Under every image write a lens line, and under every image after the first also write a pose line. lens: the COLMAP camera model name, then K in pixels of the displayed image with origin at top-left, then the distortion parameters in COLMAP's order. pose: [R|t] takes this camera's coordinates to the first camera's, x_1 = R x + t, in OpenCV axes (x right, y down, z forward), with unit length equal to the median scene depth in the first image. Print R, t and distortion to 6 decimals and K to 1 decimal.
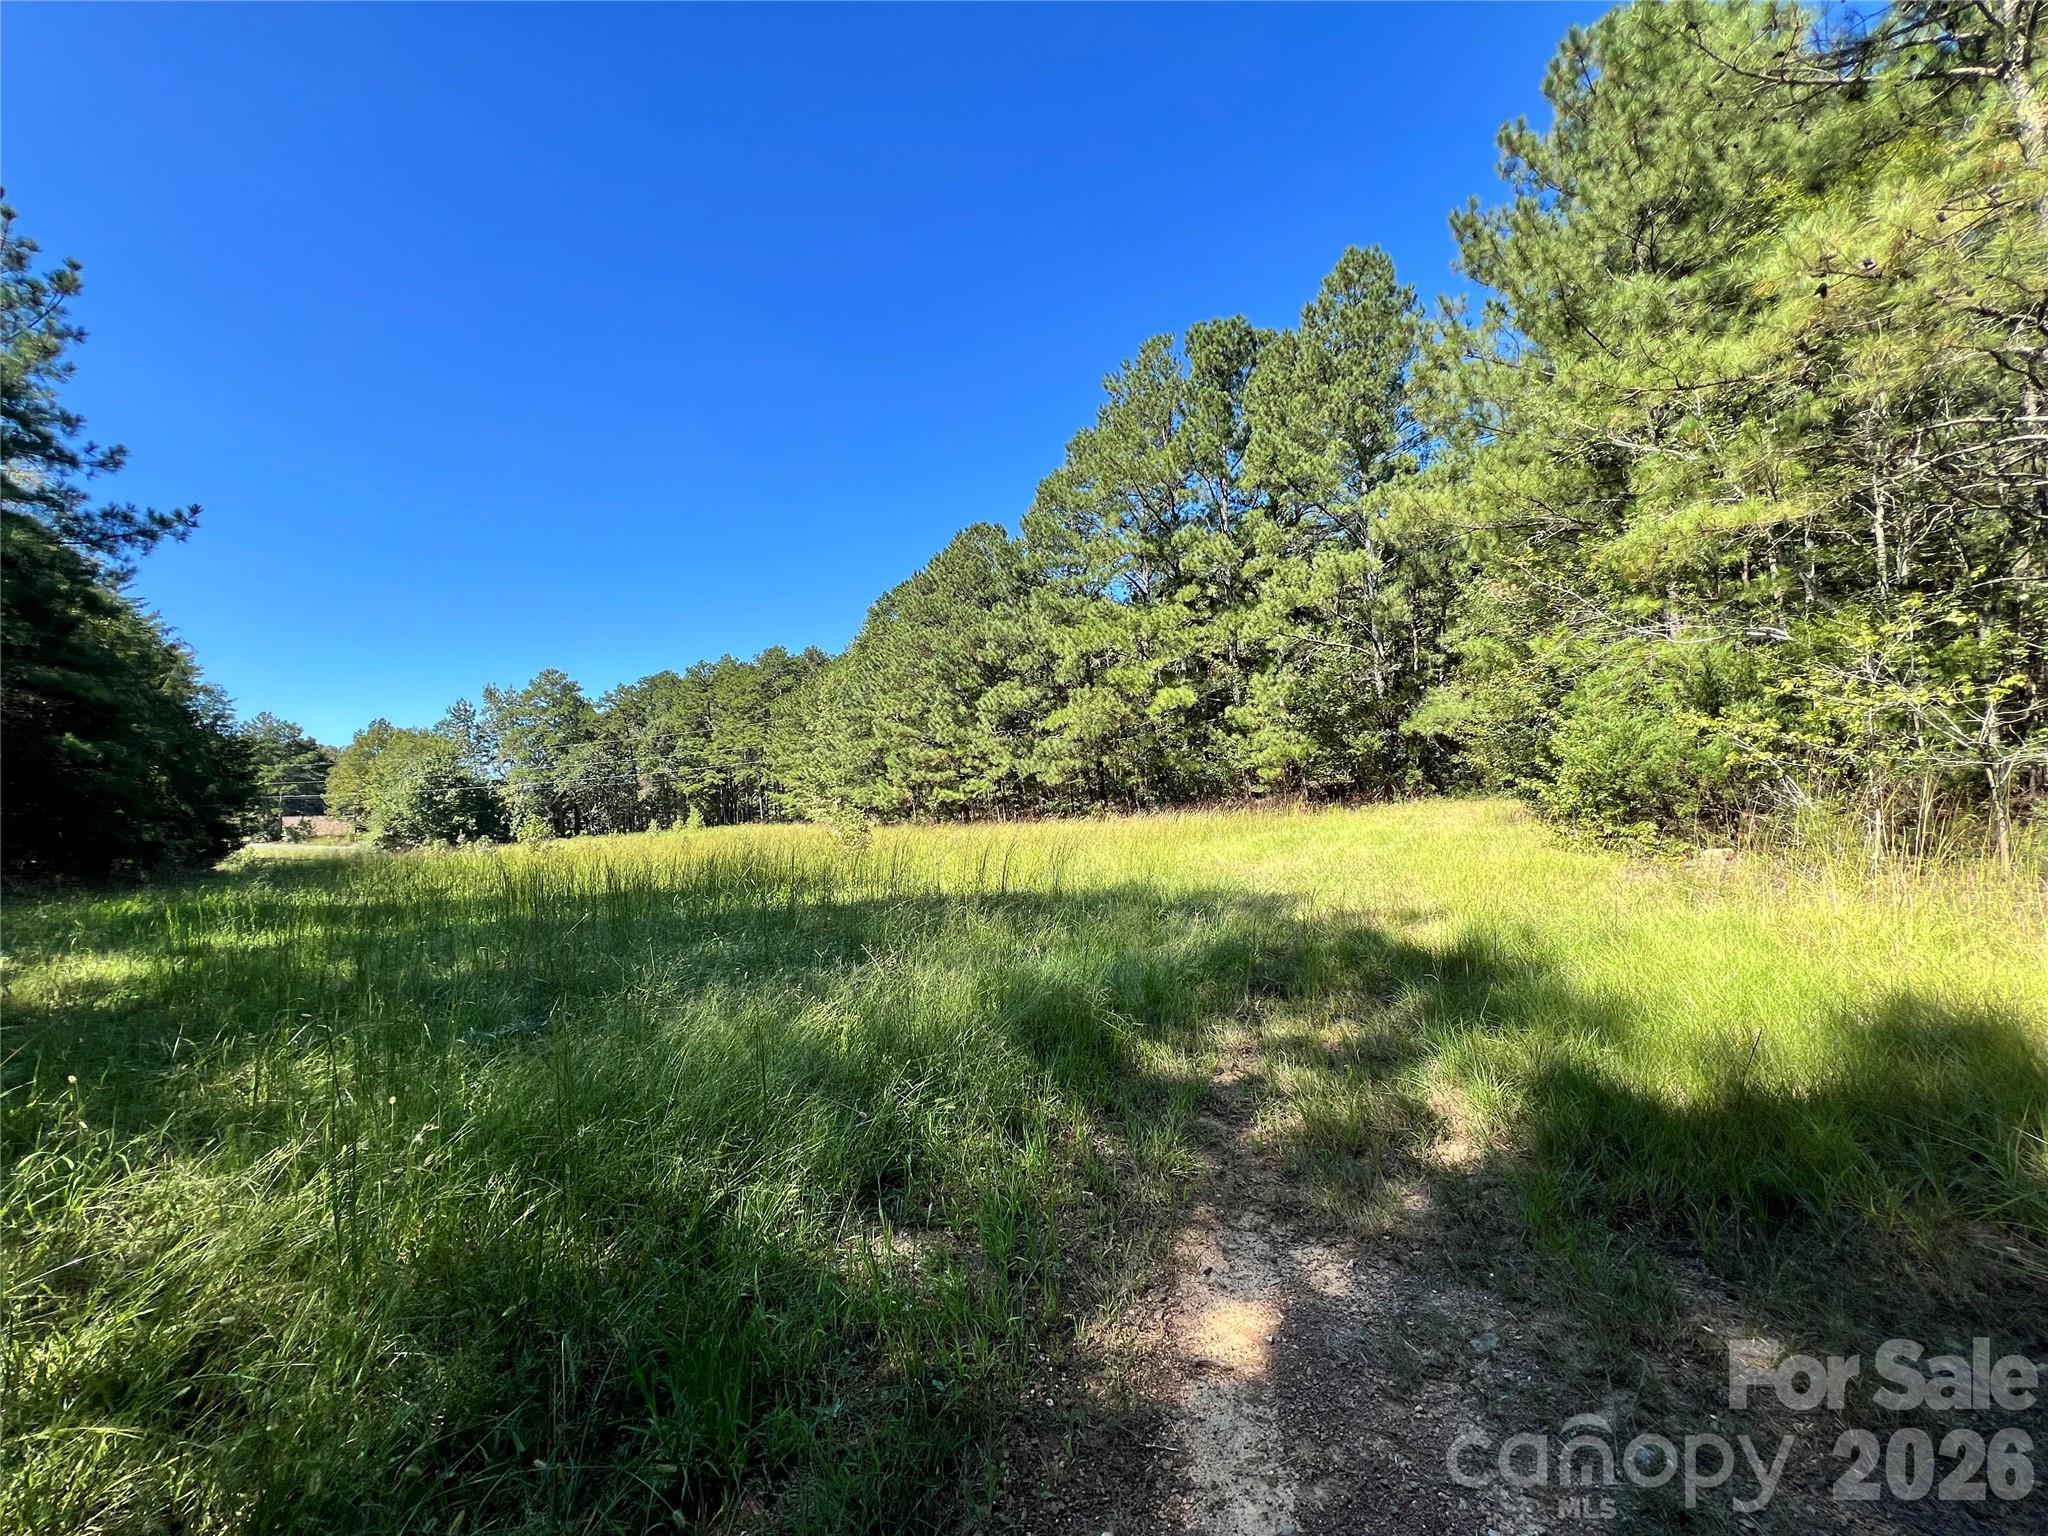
lens RADIAL K [[826.9, 0, 1021.3], [0, 826.9, 761.9], [0, 0, 1]] dist [-0.000115, -0.000225]
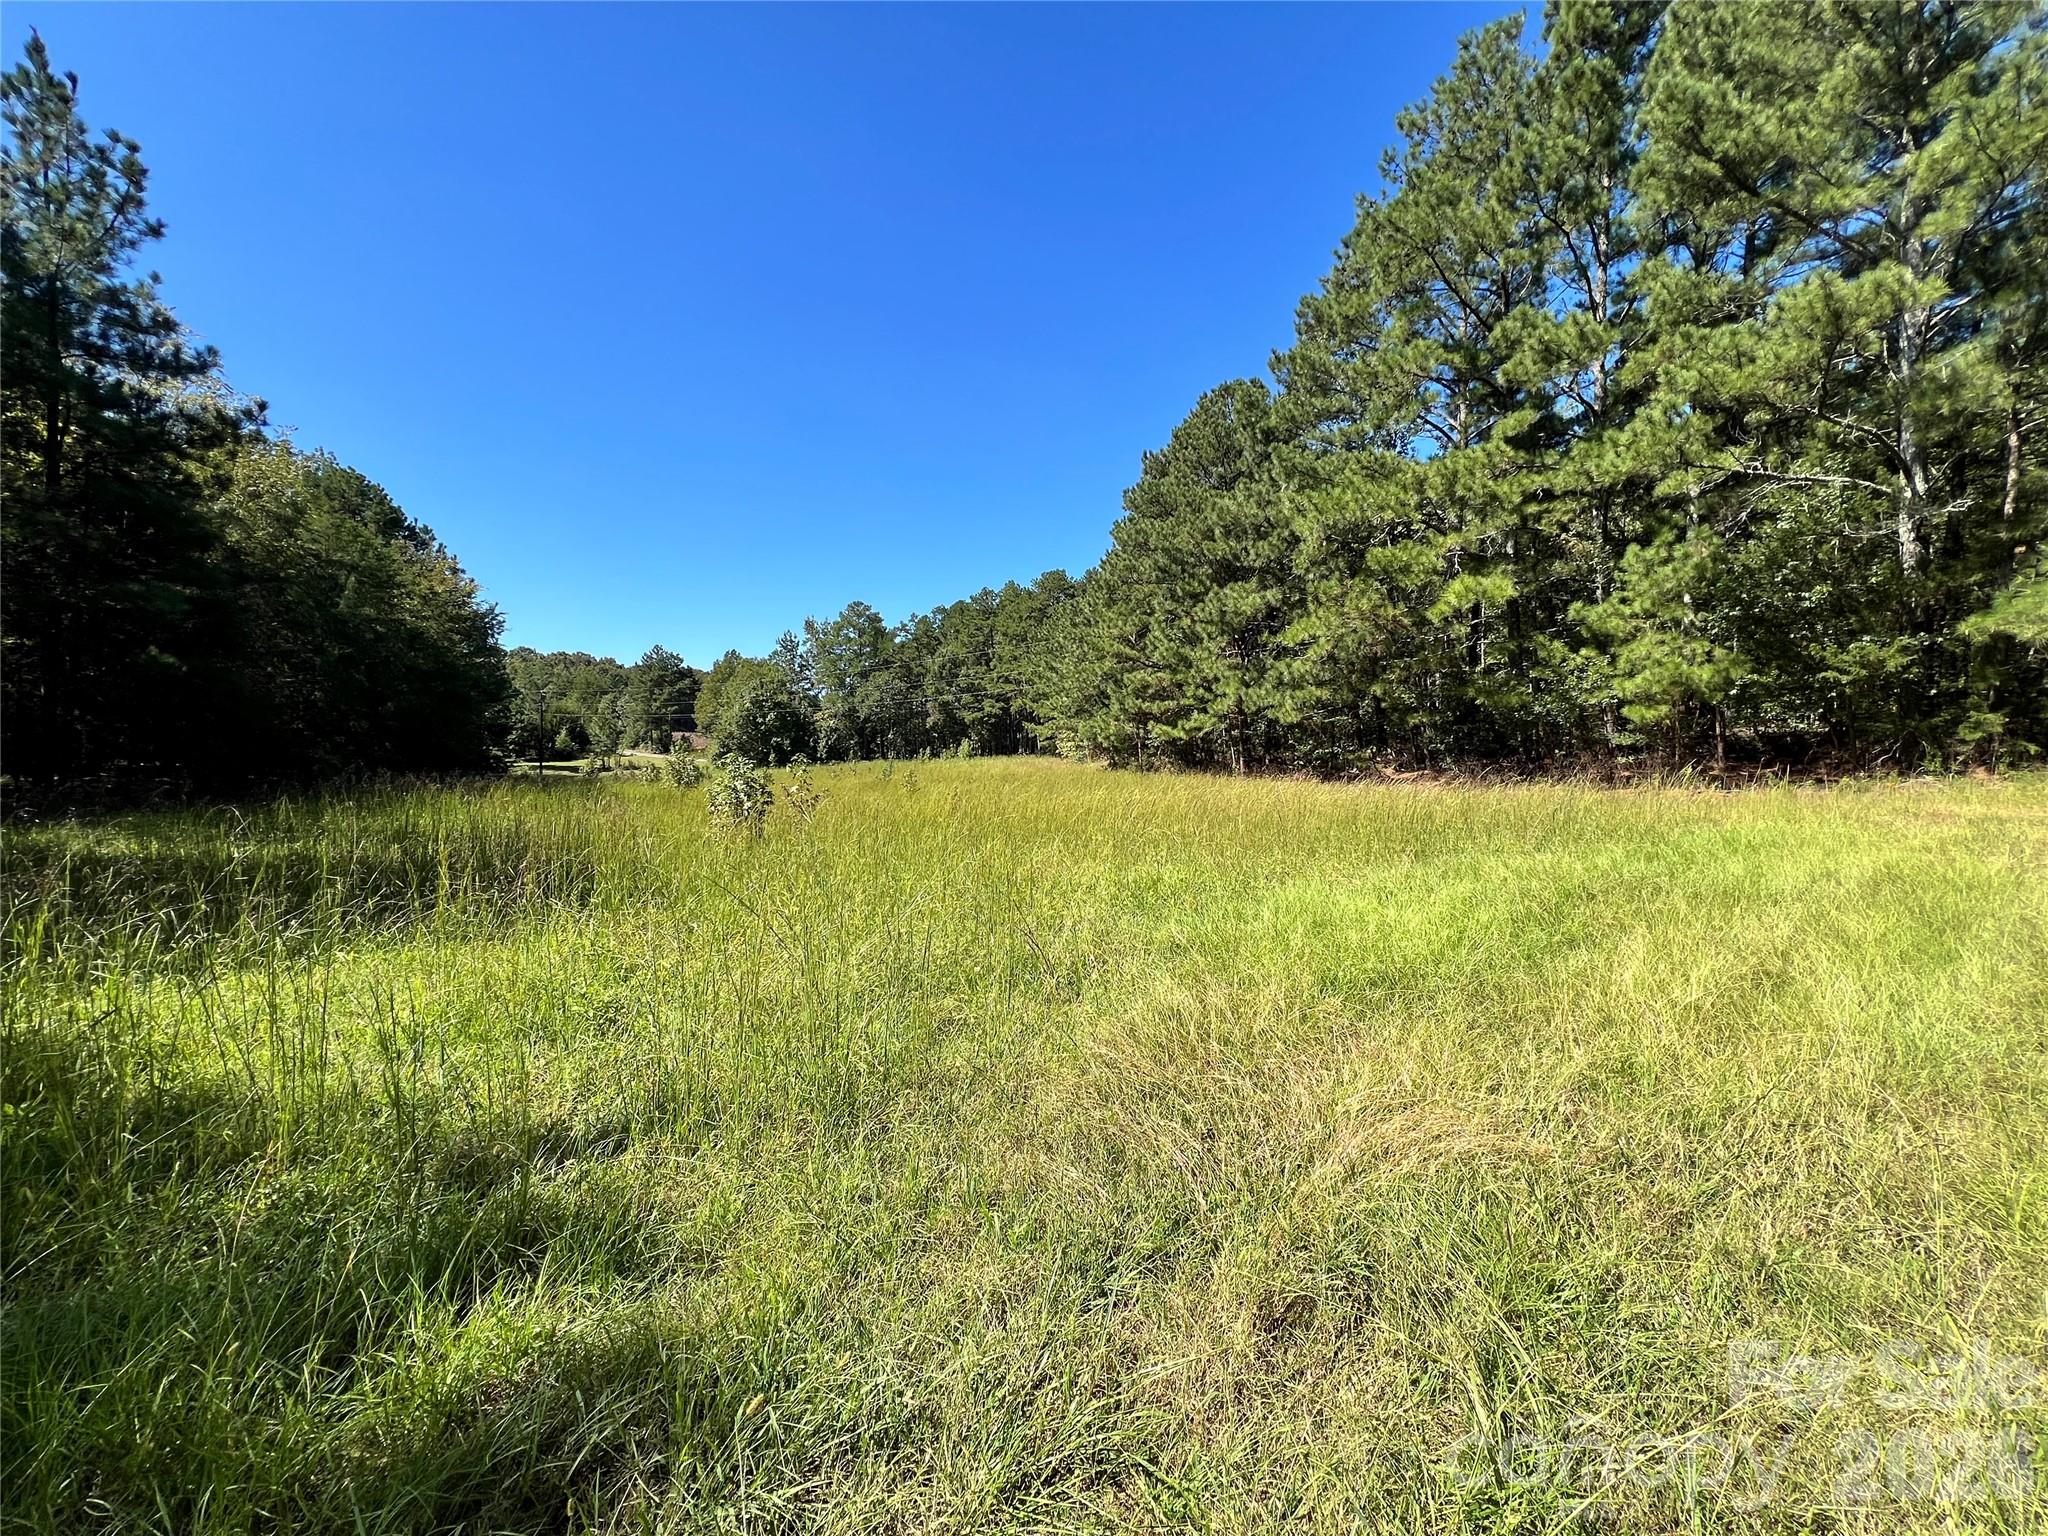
lens RADIAL K [[826.9, 0, 1021.3], [0, 826.9, 761.9], [0, 0, 1]] dist [-0.000115, -0.000225]
pose [[0.924348, 0.044834, -0.378906, 0.093563], [-0.013981, 0.996385, 0.083792, 0.004097], [0.381293, -0.072156, 0.921634, 0.232848]]
